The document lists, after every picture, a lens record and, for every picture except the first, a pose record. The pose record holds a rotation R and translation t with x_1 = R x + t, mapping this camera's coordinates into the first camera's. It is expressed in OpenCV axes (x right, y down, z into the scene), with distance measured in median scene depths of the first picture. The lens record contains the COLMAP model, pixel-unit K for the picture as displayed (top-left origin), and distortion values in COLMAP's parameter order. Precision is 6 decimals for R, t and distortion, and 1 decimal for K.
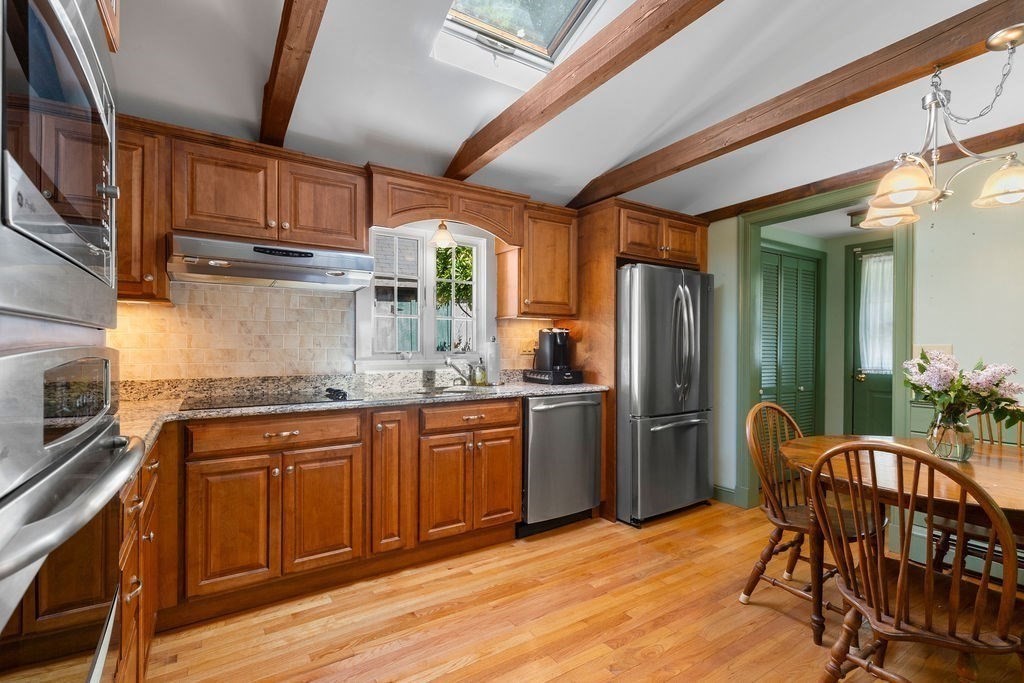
lens RADIAL K [[464.8, 0, 511.1], [0, 464.8, 349.0], [0, 0, 1]] dist [0.009126, -0.000760]
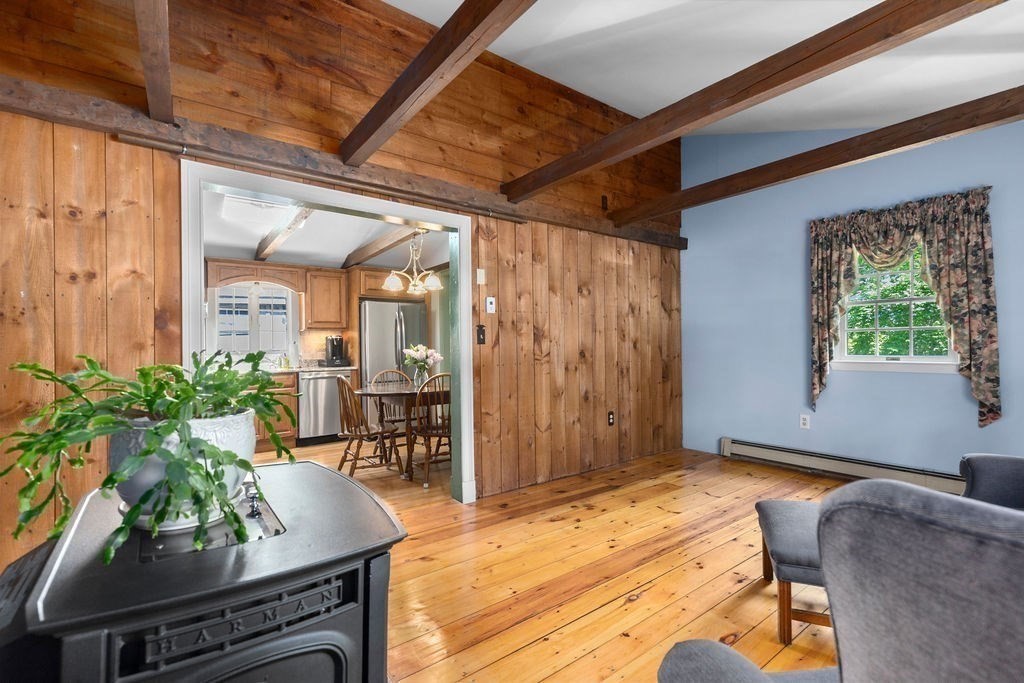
lens RADIAL K [[464.8, 0, 518.0], [0, 464.8, 344.3], [0, 0, 1]] dist [0.009126, -0.000760]
pose [[0.997303, -0.019026, 0.070882, 0.887048], [0.019856, 0.999742, -0.011017, 0.028613], [-0.070654, 0.012395, 0.997424, -1.094220]]
